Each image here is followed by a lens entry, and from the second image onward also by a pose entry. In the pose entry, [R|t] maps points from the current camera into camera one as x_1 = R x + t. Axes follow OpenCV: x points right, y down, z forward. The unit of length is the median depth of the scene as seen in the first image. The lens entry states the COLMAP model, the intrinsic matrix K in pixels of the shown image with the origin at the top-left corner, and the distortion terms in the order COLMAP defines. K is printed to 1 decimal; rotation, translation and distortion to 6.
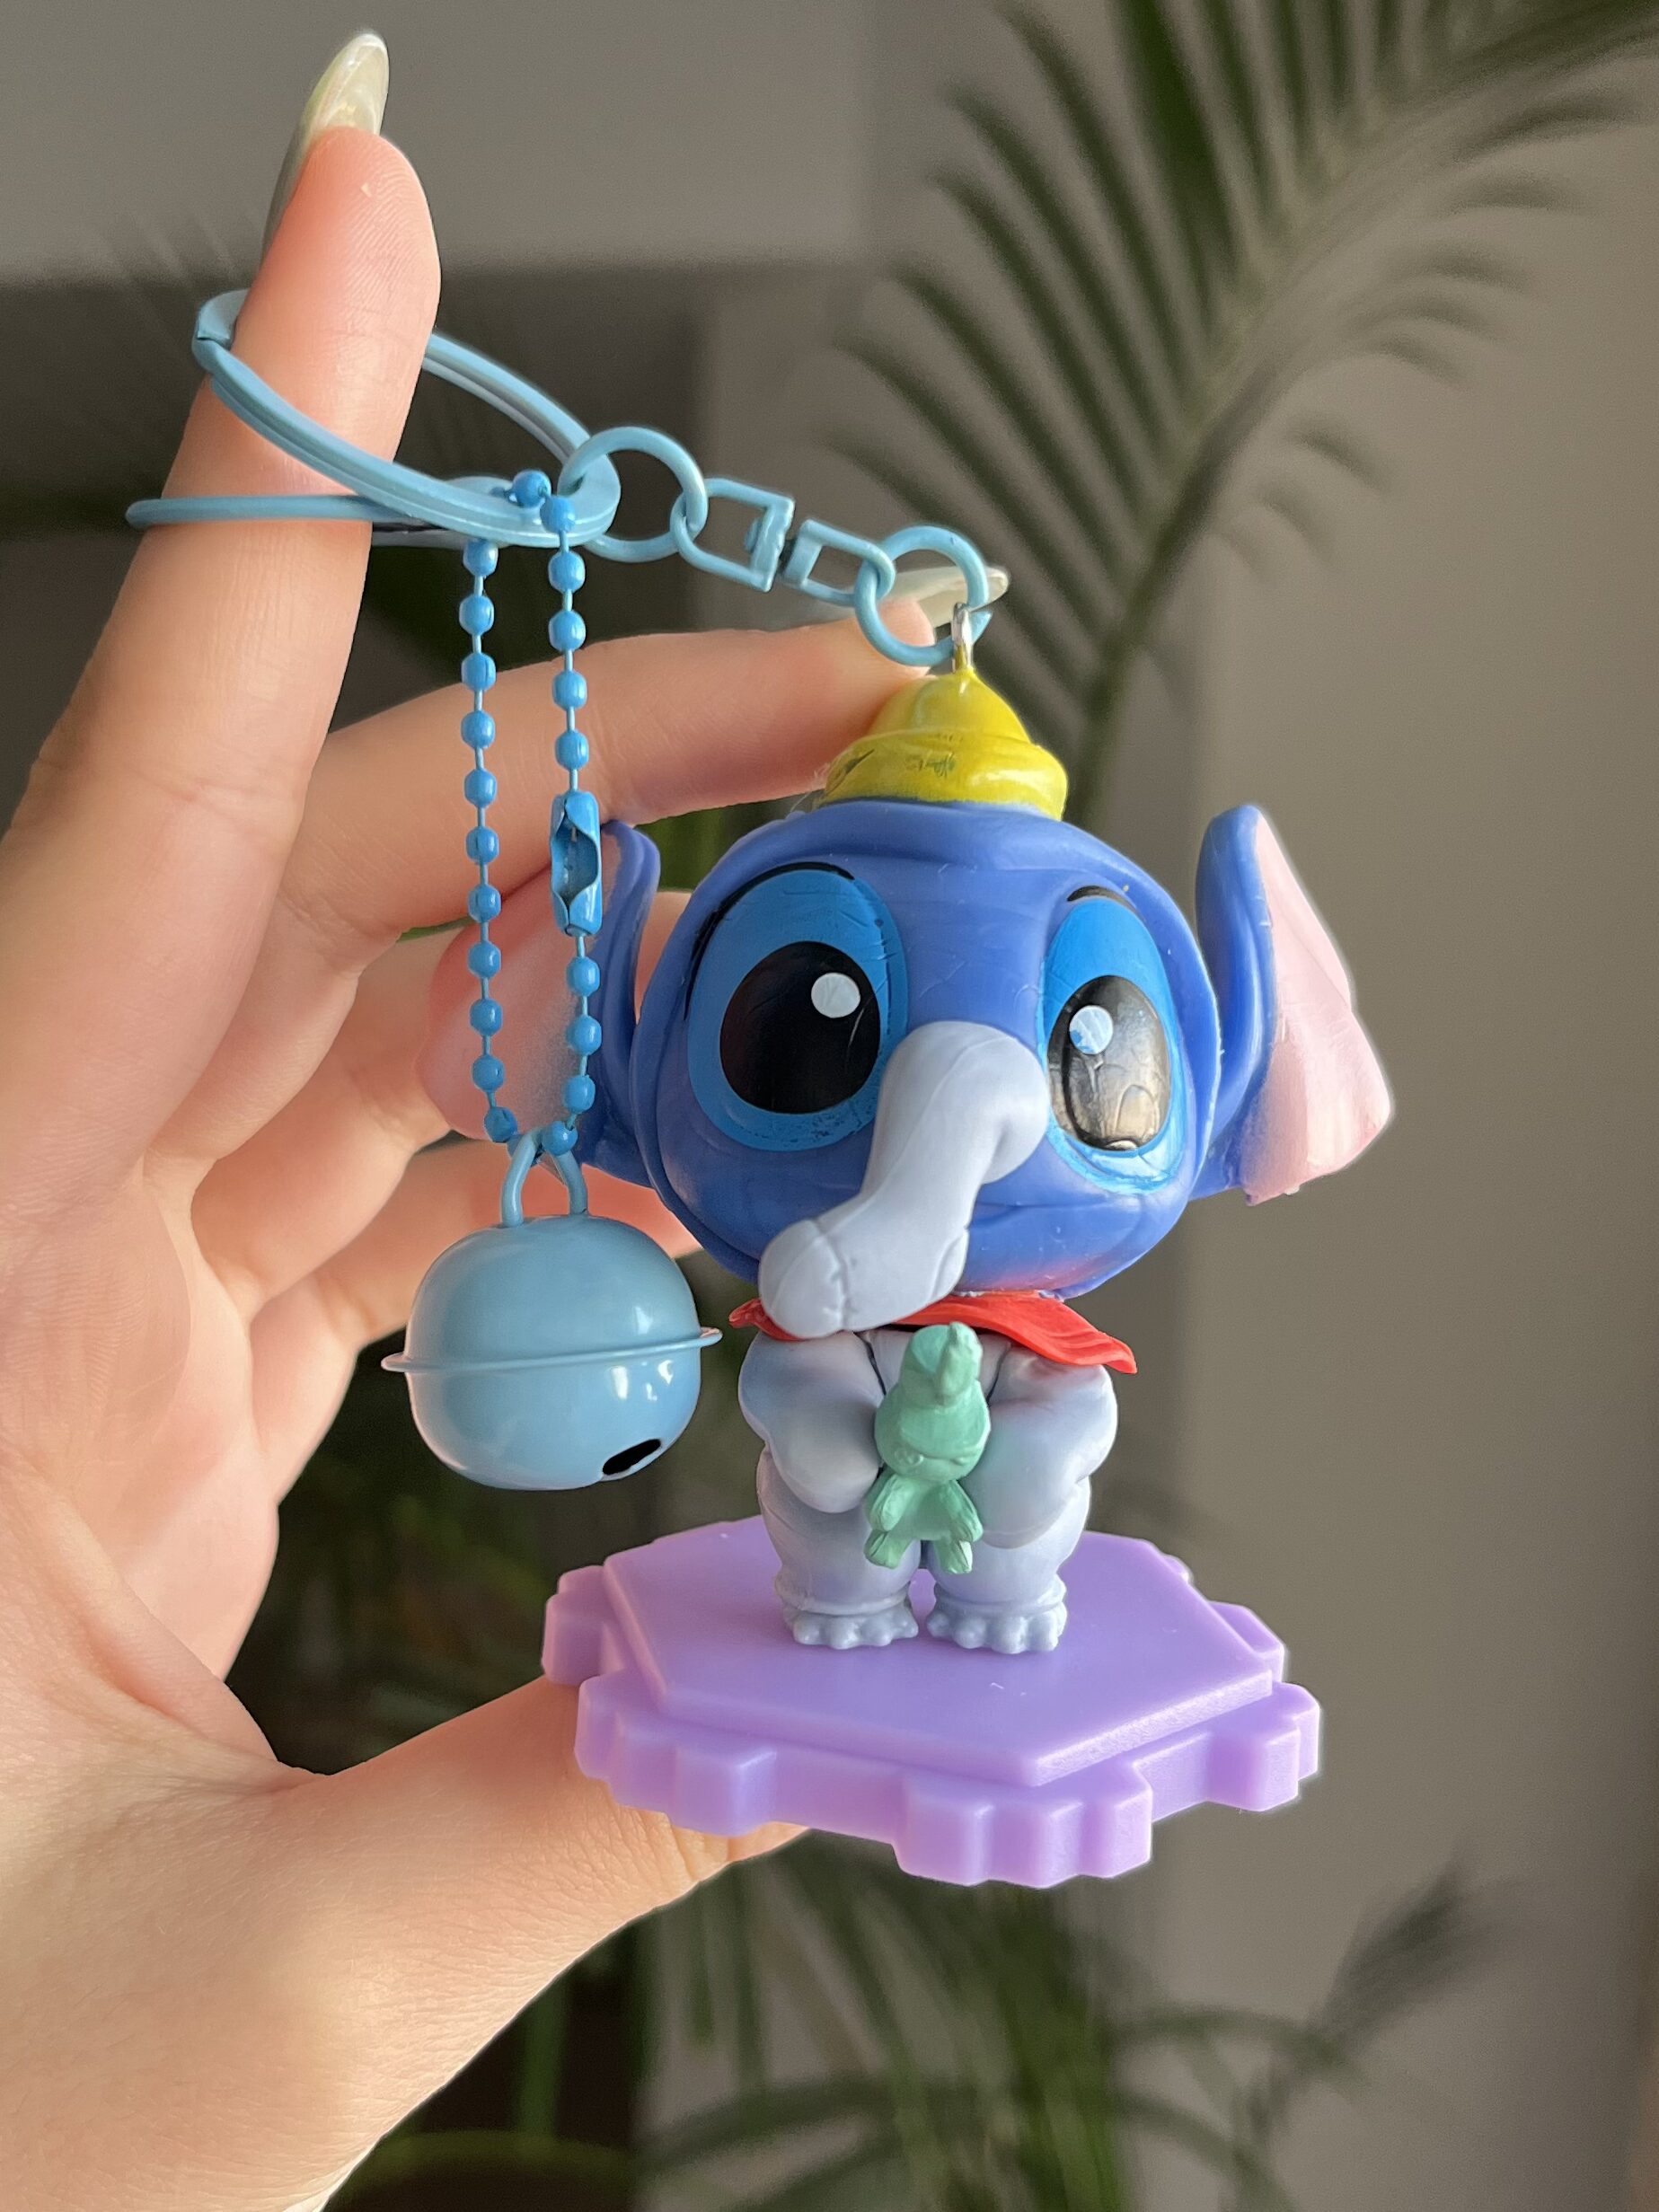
lens RADIAL K [[3716.0, 0, 829.3], [0, 3716.0, 1114.1], [0, 0, 1]] dist [0.051985, 0.000000]
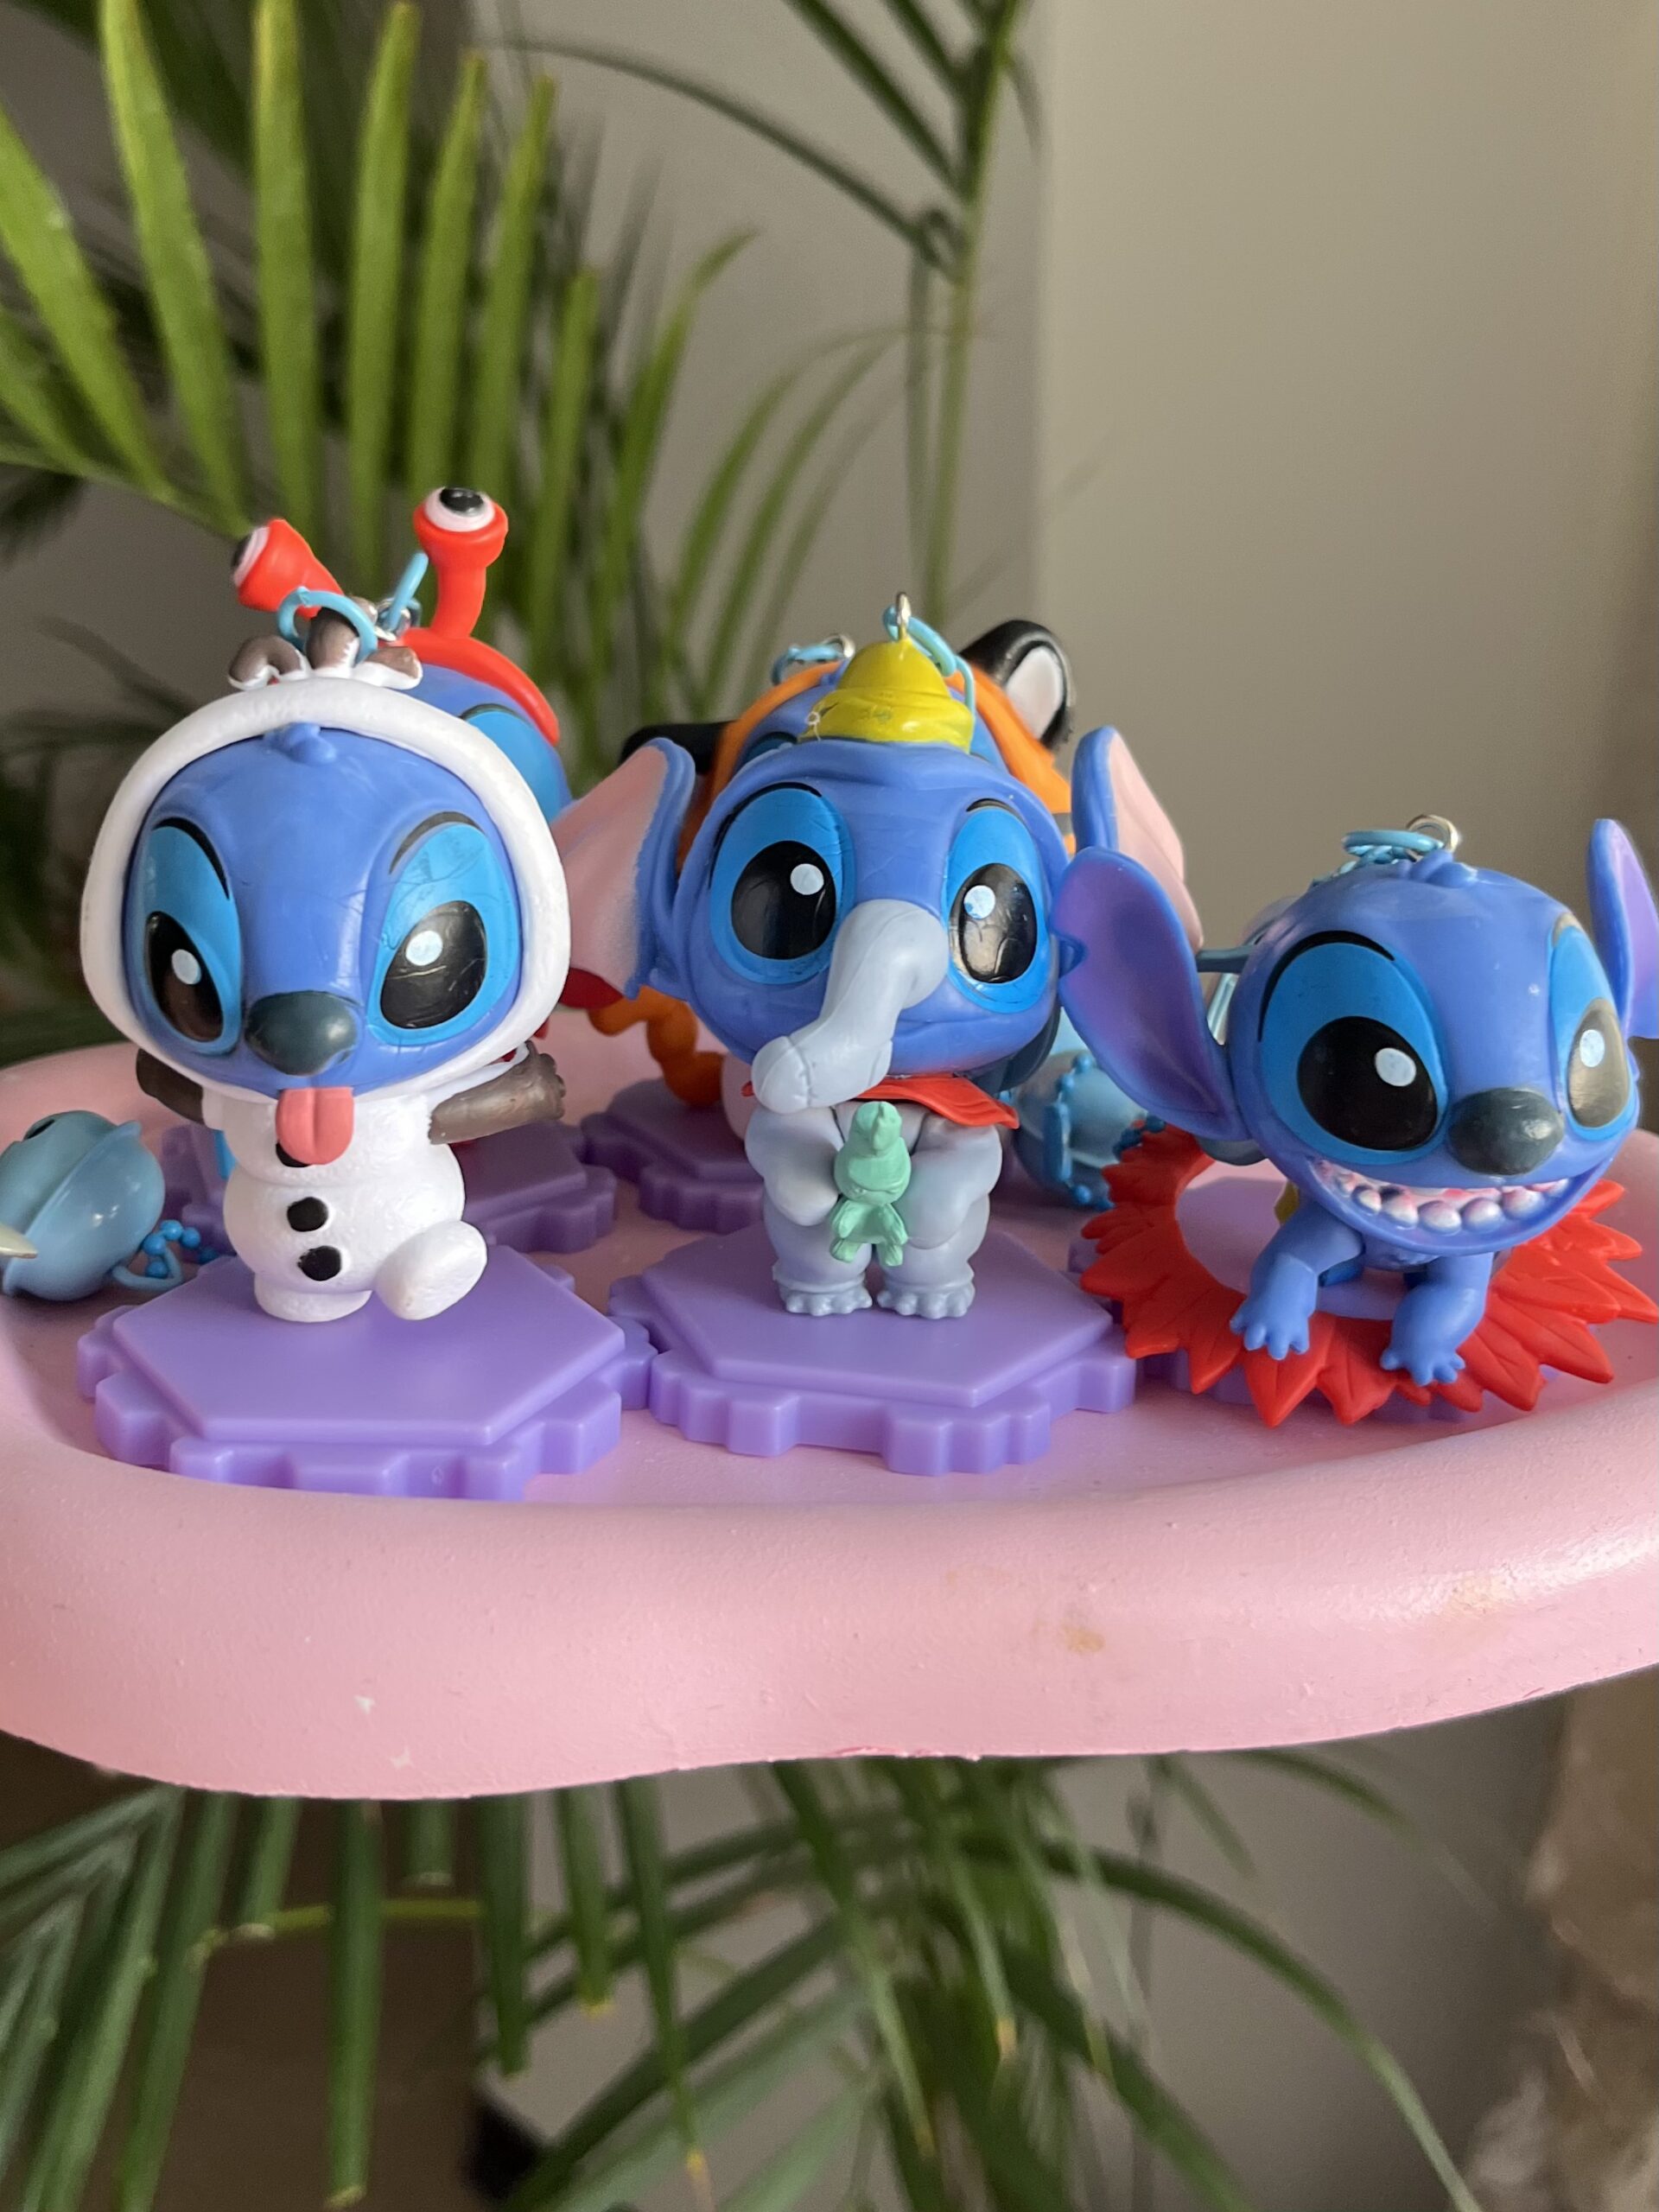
lens RADIAL K [[3715.8, 0, 830.2], [0, 3715.8, 1106.7], [0, 0, 1]] dist [0.051985, 0.000000]
pose [[0.999680, -0.002930, -0.025146, 0.047574], [0.005022, 0.996494, 0.083508, -0.064884], [0.024813, -0.083607, 0.996190, -0.484519]]
